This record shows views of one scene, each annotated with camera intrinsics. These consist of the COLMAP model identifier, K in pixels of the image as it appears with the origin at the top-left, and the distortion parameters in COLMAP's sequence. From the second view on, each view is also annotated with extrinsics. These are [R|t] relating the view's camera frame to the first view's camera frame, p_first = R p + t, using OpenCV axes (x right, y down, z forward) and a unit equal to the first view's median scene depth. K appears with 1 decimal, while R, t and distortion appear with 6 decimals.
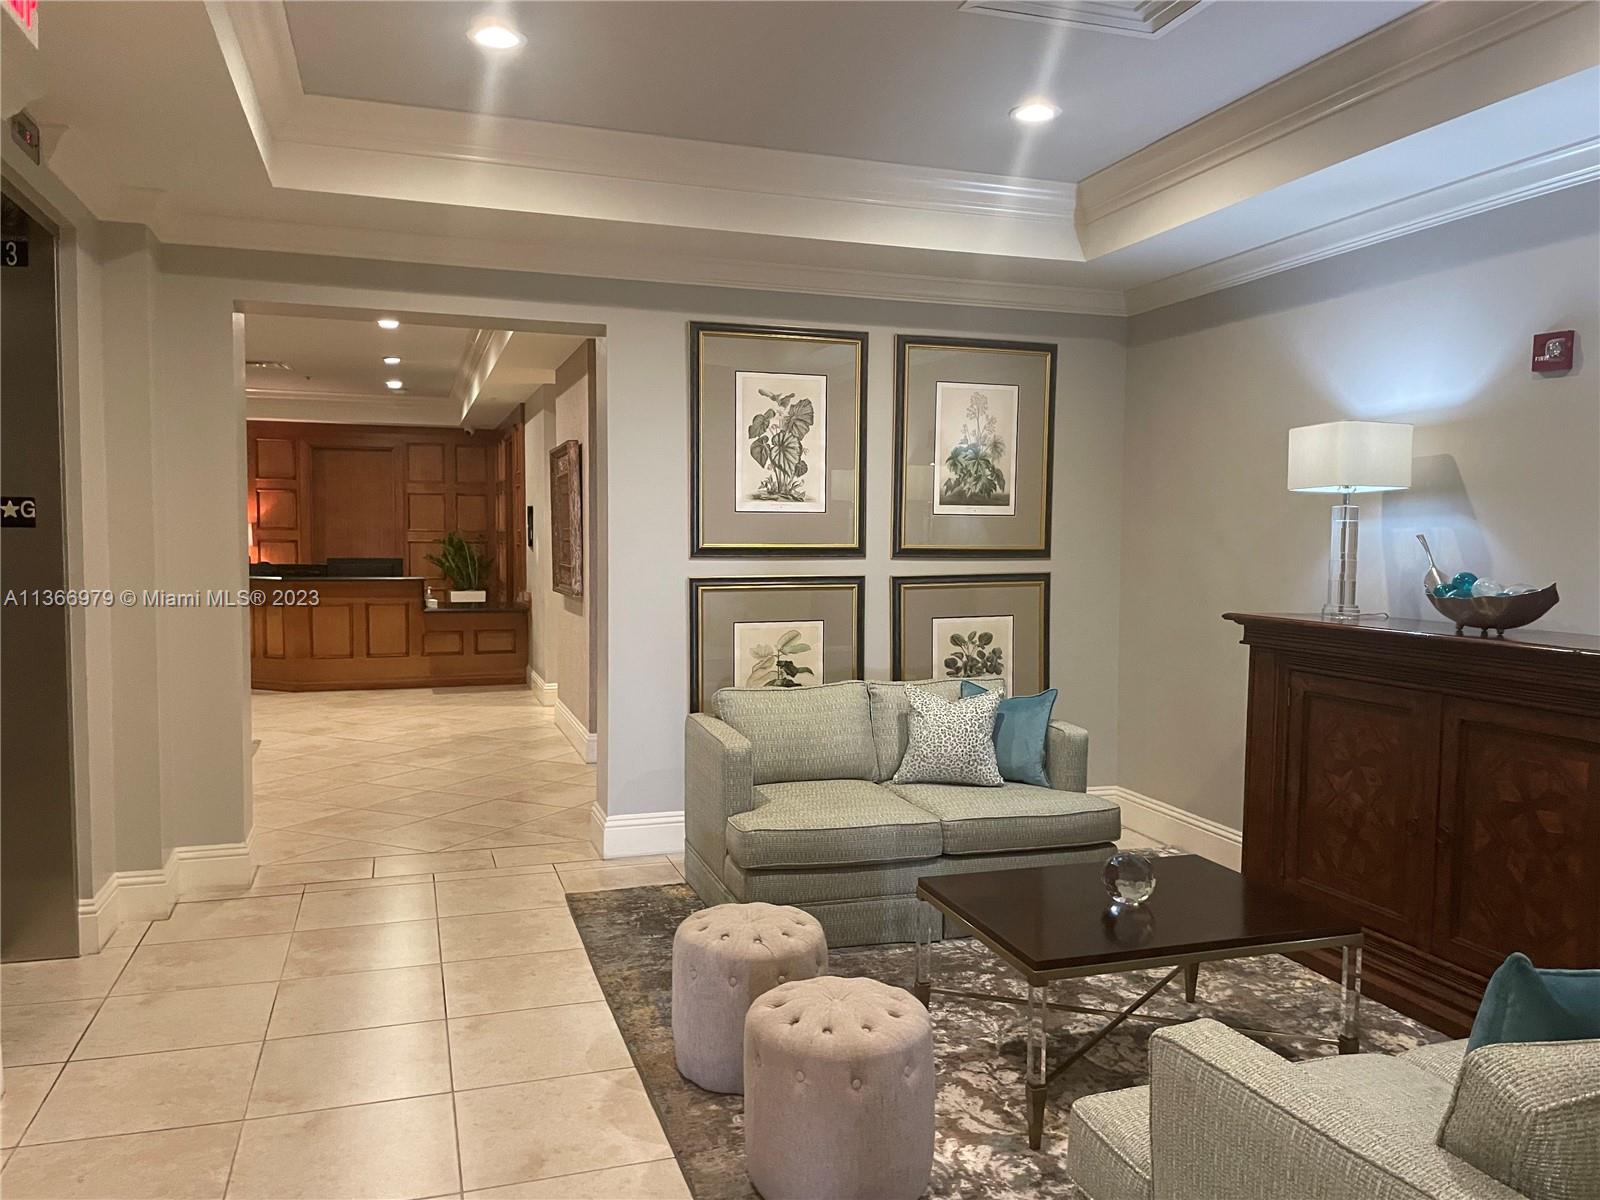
lens RADIAL K [[1204.0, 0, 801.2], [0, 1204.0, 604.2], [0, 0, 1]] dist [0.004028, 0.000099]
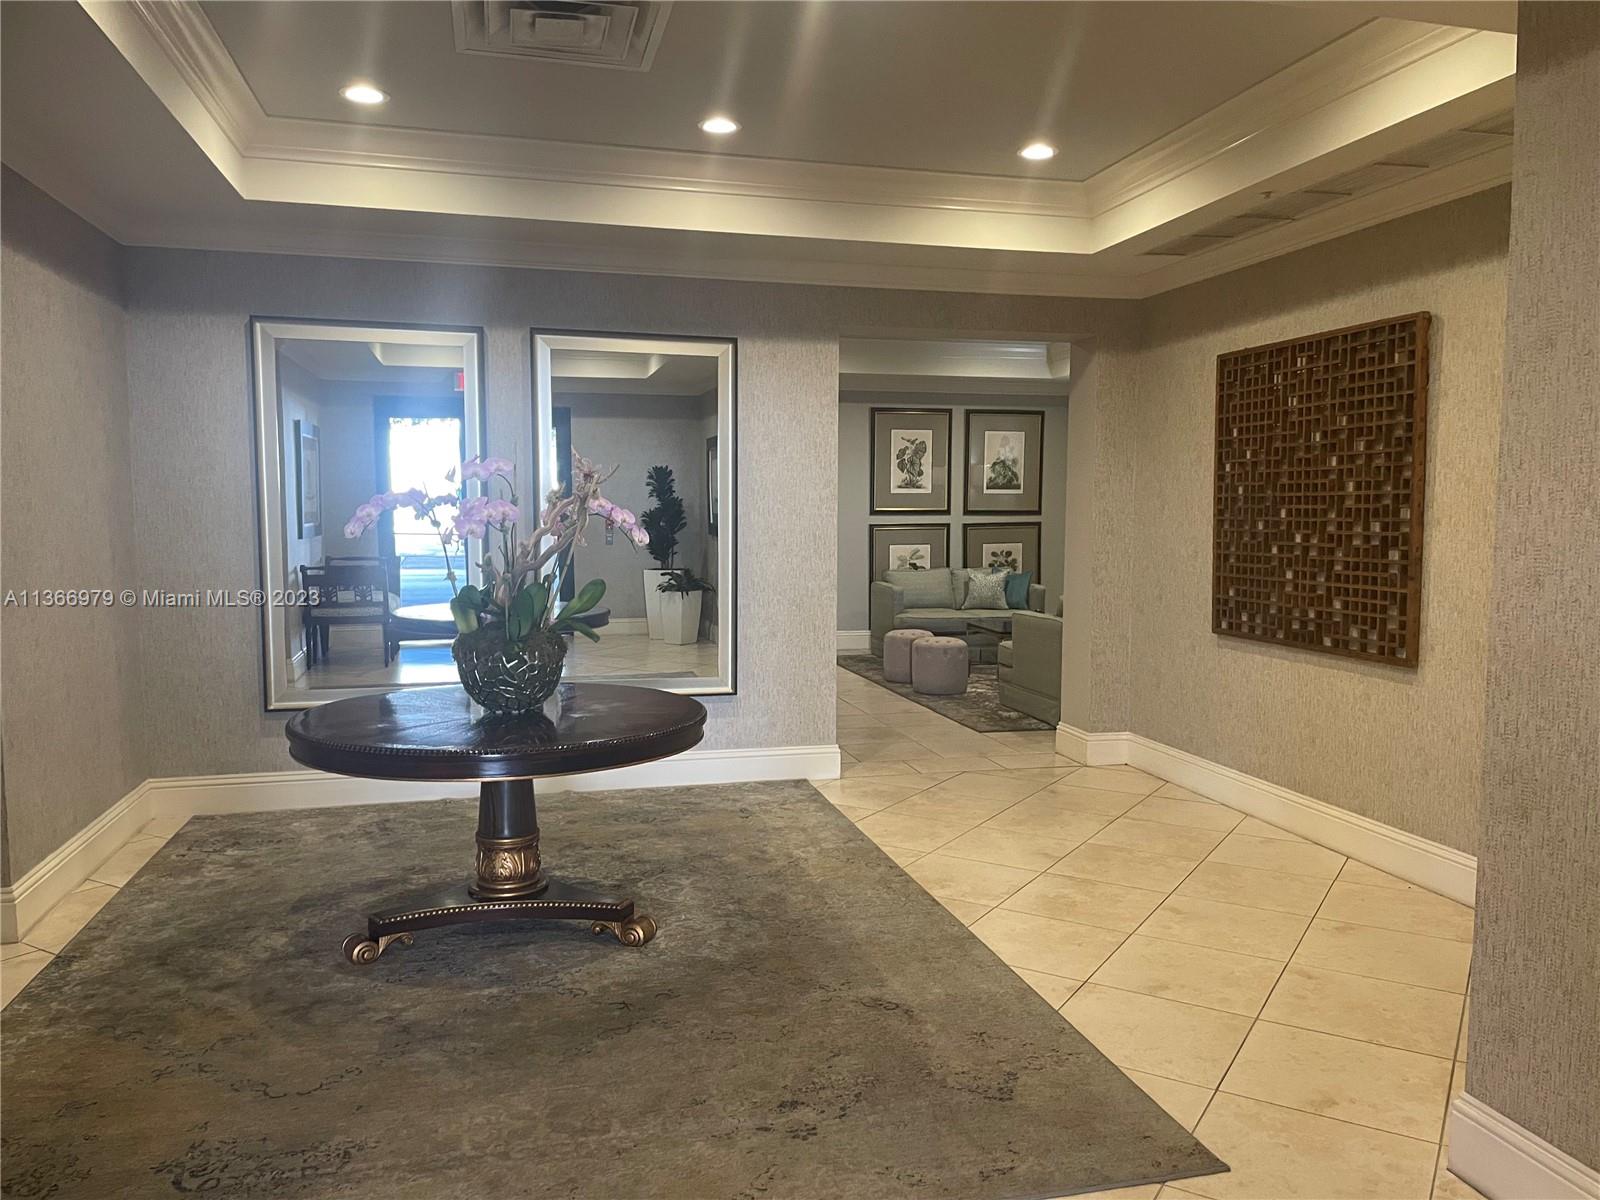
lens RADIAL K [[1204.0, 0, 795.2], [0, 1204.0, 597.3], [0, 0, 1]] dist [0.004028, 0.000099]
pose [[0.997041, 0.001742, -0.076852, -0.057497], [-0.000096, 0.999770, 0.021425, 0.063115], [0.076872, -0.021354, 0.996812, -1.165808]]
